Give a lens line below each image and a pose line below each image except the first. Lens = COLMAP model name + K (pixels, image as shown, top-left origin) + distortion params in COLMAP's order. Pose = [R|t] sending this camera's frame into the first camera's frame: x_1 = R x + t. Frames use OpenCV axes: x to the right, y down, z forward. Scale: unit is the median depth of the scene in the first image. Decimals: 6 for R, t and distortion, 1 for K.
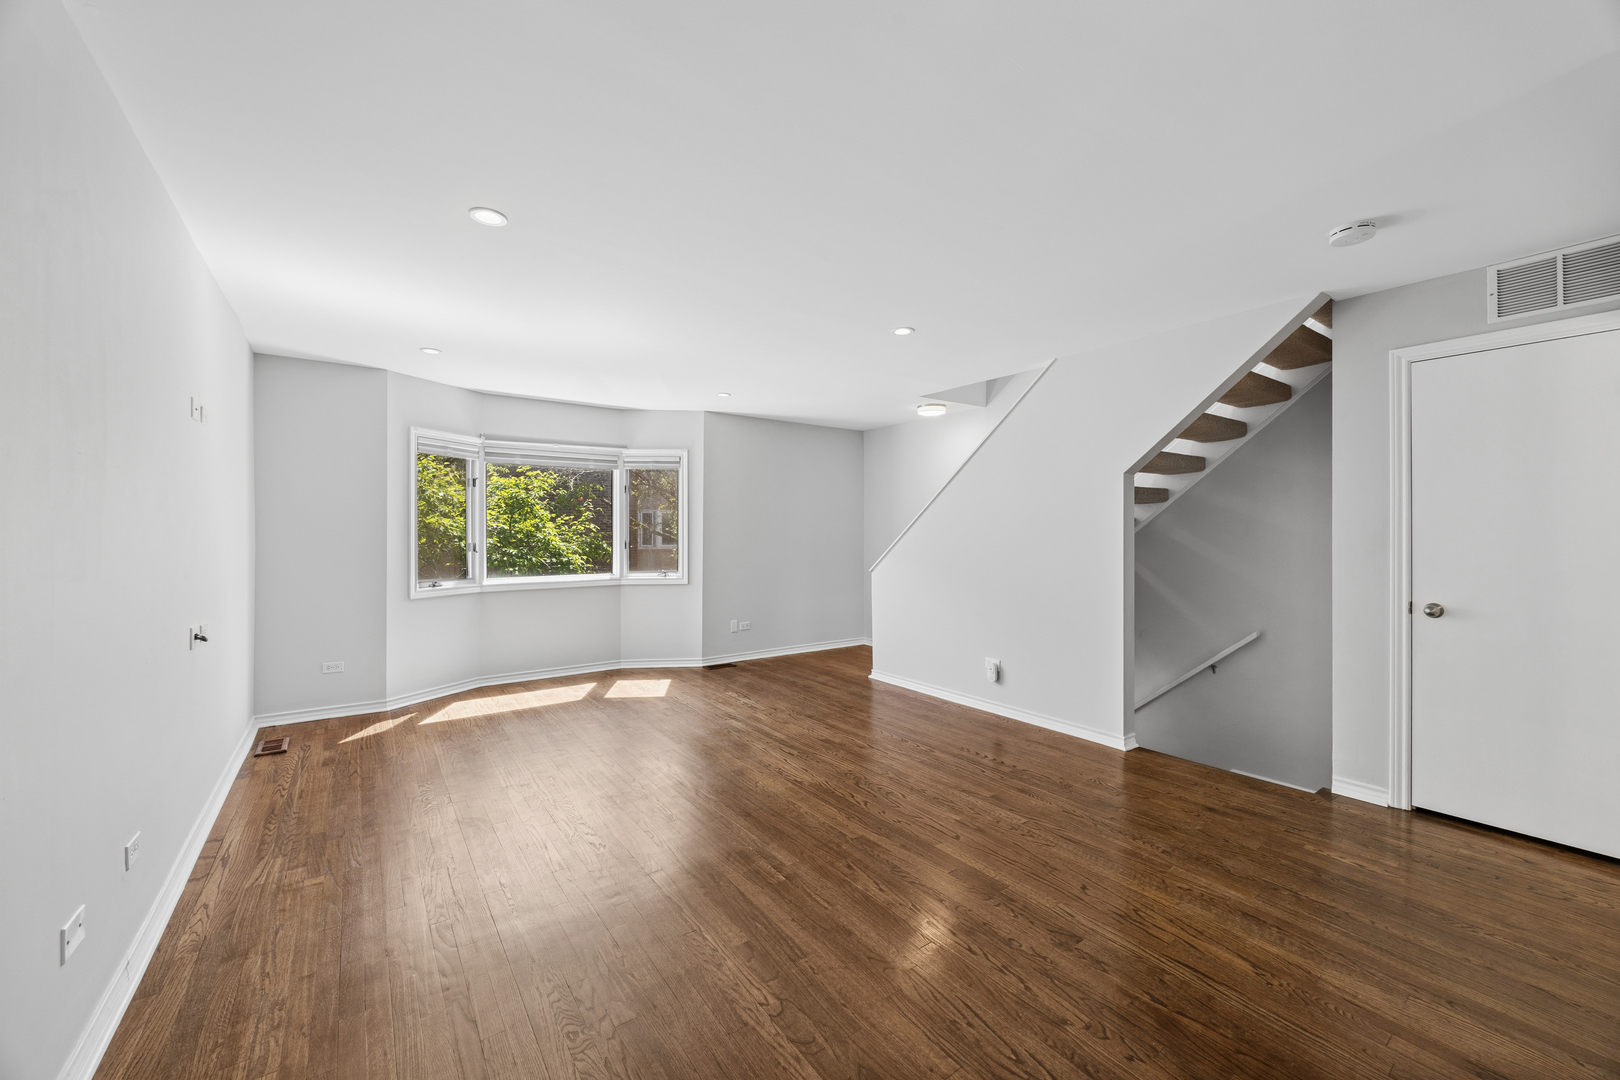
lens RADIAL K [[625.3, 0, 809.3], [0, 625.3, 536.1], [0, 0, 1]] dist [0.001463, -0.000050]
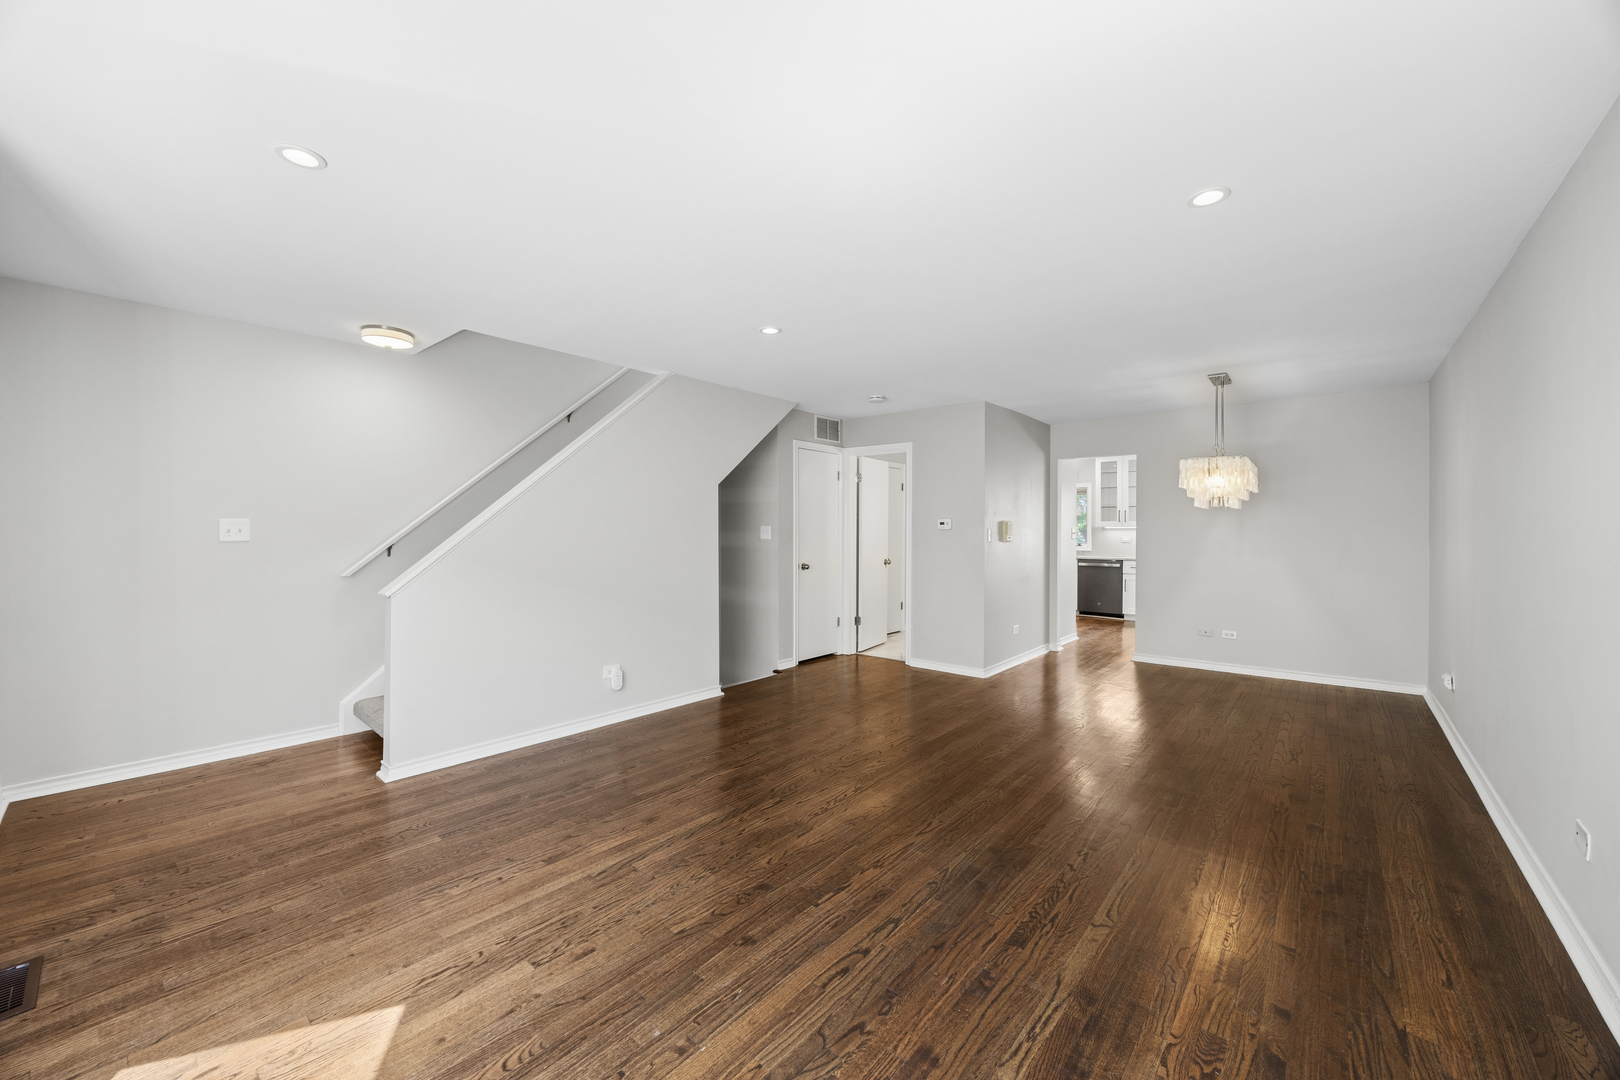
lens RADIAL K [[625.3, 0, 810.0], [0, 625.3, 534.8], [0, 0, 1]] dist [0.001463, -0.000050]
pose [[-0.253333, -0.009353, 0.967334, -0.748237], [-0.007090, 0.999944, 0.007811, -0.004582], [-0.967353, -0.004880, -0.253385, 1.063668]]
